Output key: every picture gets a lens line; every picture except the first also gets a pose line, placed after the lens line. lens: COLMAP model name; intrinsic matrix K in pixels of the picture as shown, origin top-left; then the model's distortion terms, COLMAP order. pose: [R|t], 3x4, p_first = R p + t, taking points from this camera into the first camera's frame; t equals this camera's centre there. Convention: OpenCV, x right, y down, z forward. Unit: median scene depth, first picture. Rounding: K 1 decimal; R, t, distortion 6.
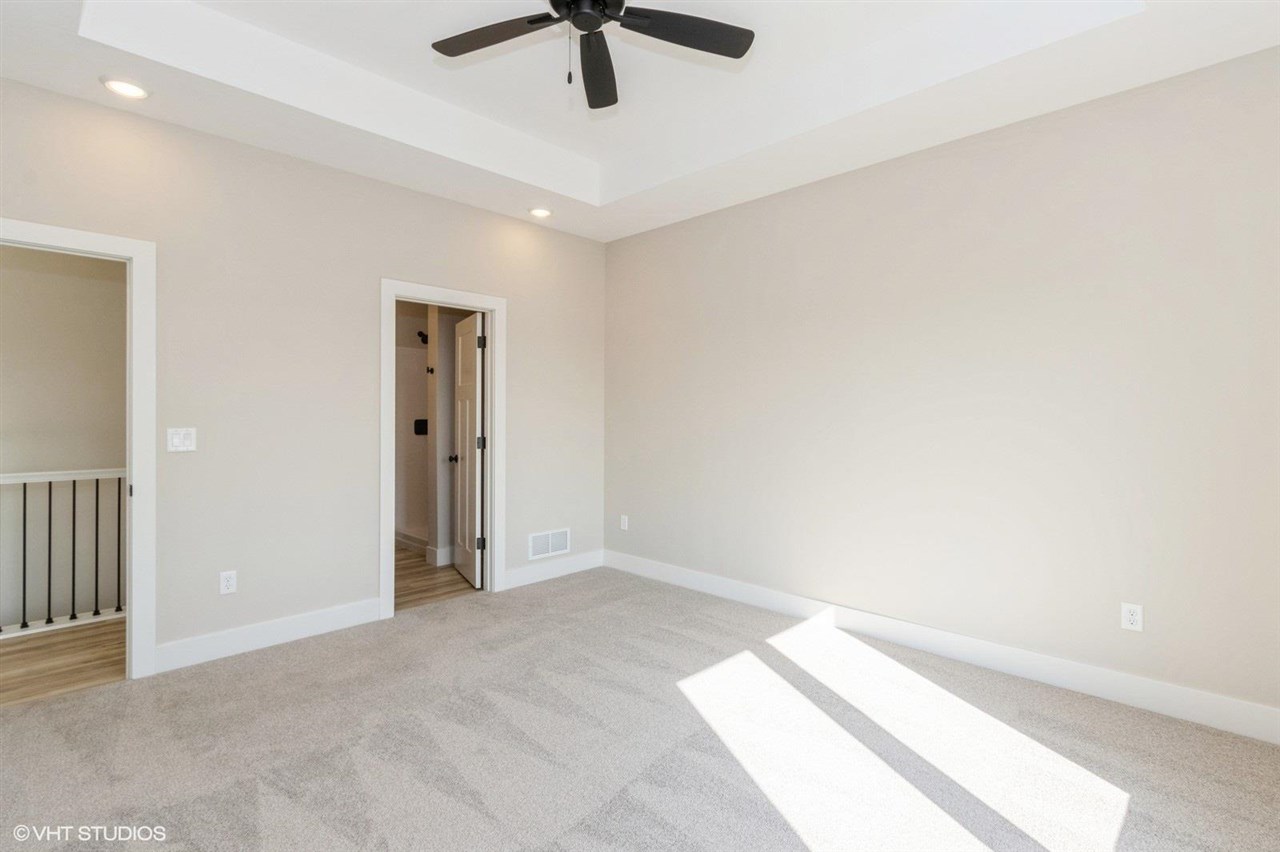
lens RADIAL K [[604.5, 0, 635.5], [0, 604.5, 432.4], [0, 0, 1]] dist [0.002187, 0.000037]
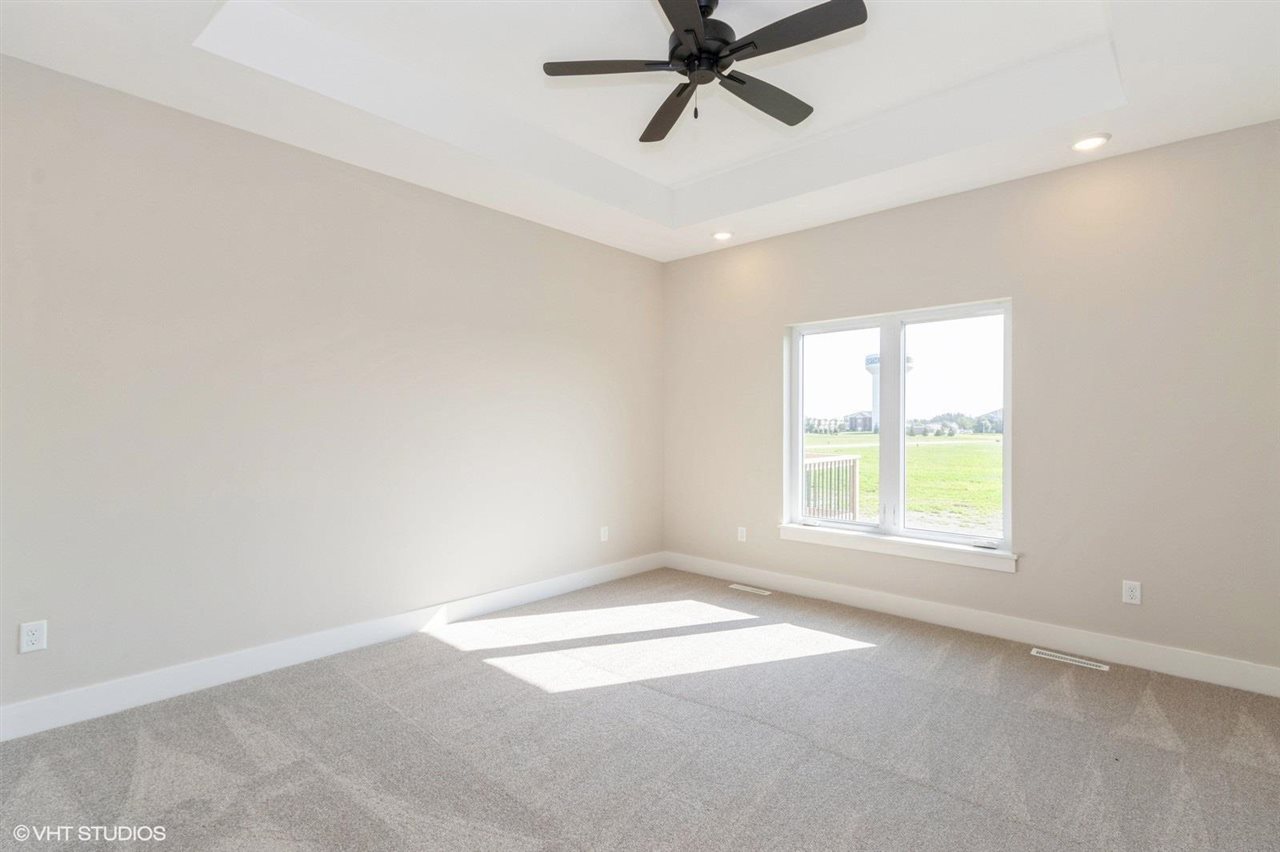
lens RADIAL K [[604.5, 0, 635.5], [0, 604.5, 432.4], [0, 0, 1]] dist [0.002187, 0.000037]
pose [[-0.039508, -0.013728, 0.999125, -0.868607], [0.031847, 0.999380, 0.014991, -0.025500], [-0.998712, 0.032412, -0.039046, 0.817125]]
